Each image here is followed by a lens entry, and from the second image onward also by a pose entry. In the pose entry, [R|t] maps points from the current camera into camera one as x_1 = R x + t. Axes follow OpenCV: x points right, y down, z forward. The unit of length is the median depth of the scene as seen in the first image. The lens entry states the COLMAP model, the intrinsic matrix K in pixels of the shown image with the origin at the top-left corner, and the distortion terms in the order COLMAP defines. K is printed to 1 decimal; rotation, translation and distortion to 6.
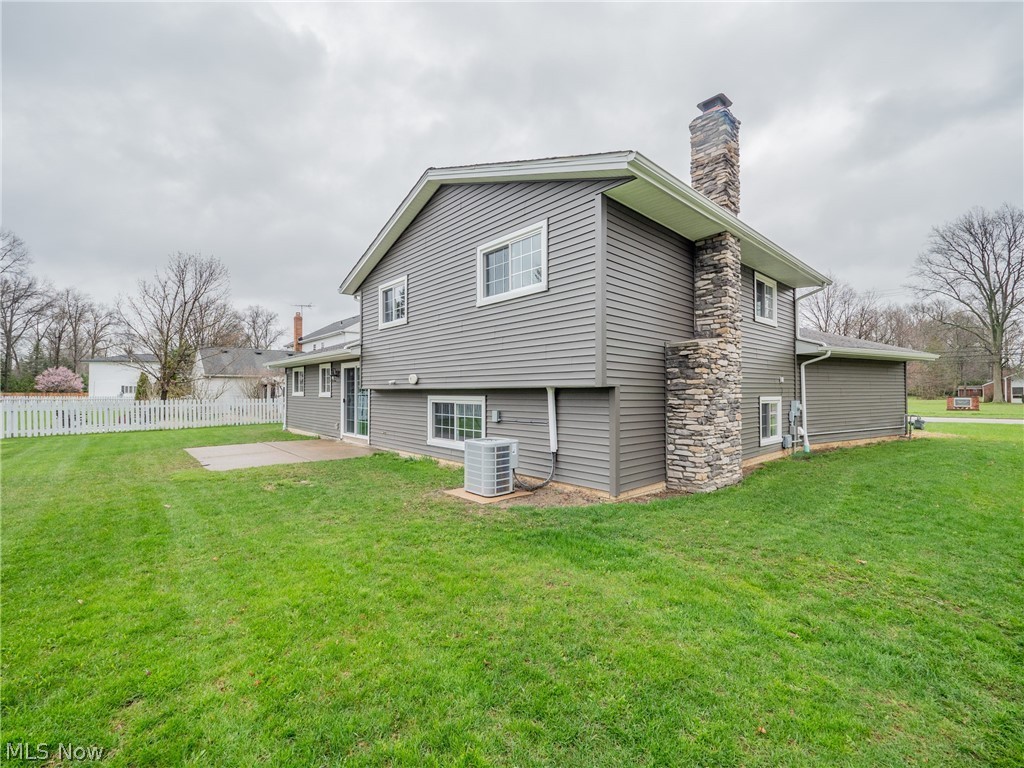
lens RADIAL K [[439.5, 0, 507.2], [0, 439.5, 384.6], [0, 0, 1]] dist [0.000069, -0.000049]
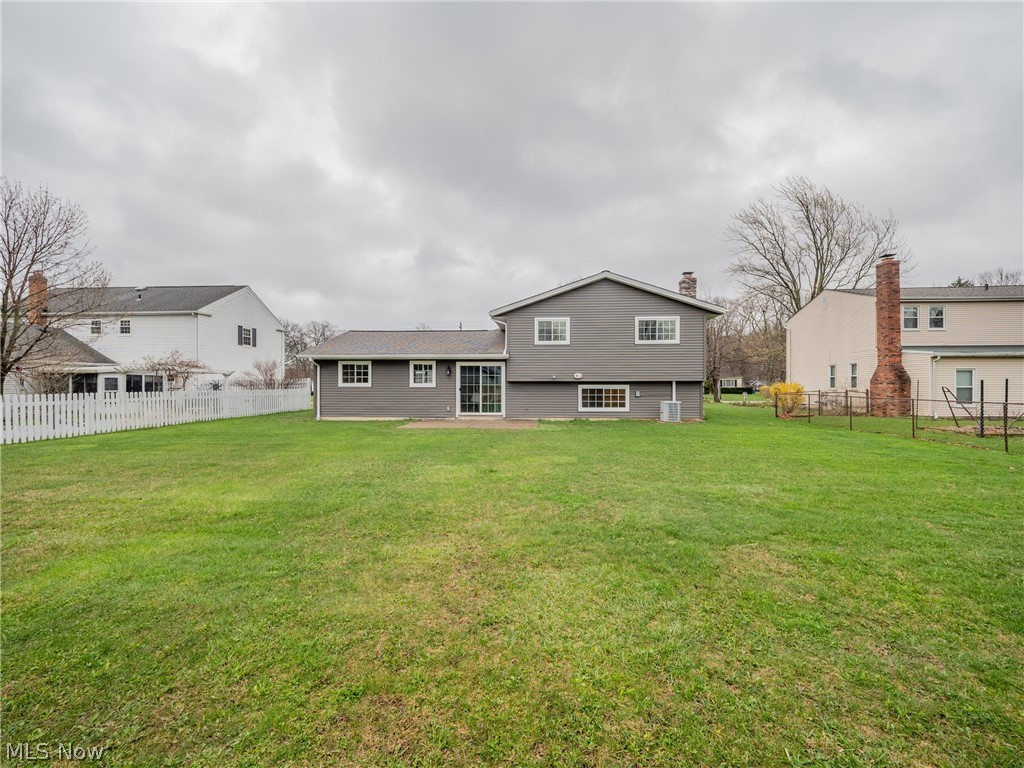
lens RADIAL K [[439.5, 0, 507.2], [0, 439.5, 384.6], [0, 0, 1]] dist [0.000069, -0.000049]
pose [[0.723459, 0.002792, 0.690361, -1.792648], [-0.012775, 0.999875, 0.009344, 0.010858], [-0.690249, -0.015580, 0.723404, -0.132702]]
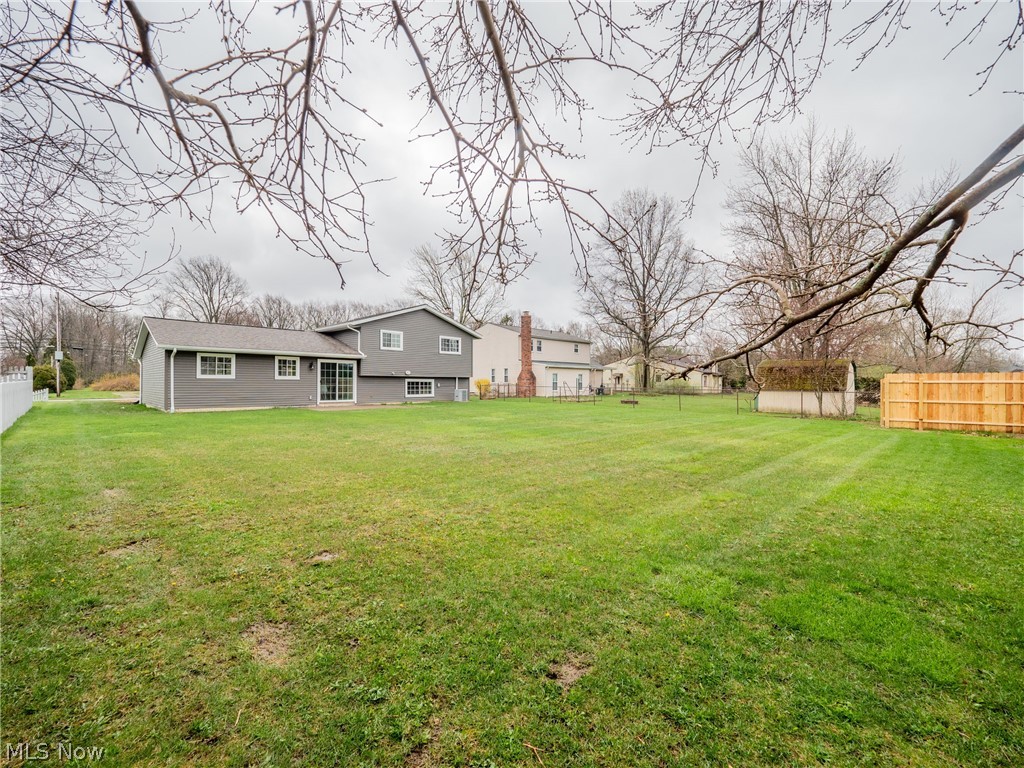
lens RADIAL K [[439.5, 0, 507.2], [0, 439.5, 384.6], [0, 0, 1]] dist [0.000069, -0.000049]
pose [[-0.050202, -0.004146, 0.998730, -3.086085], [-0.023520, 0.999719, 0.002968, 0.039562], [-0.998462, -0.023341, -0.050285, 0.558989]]
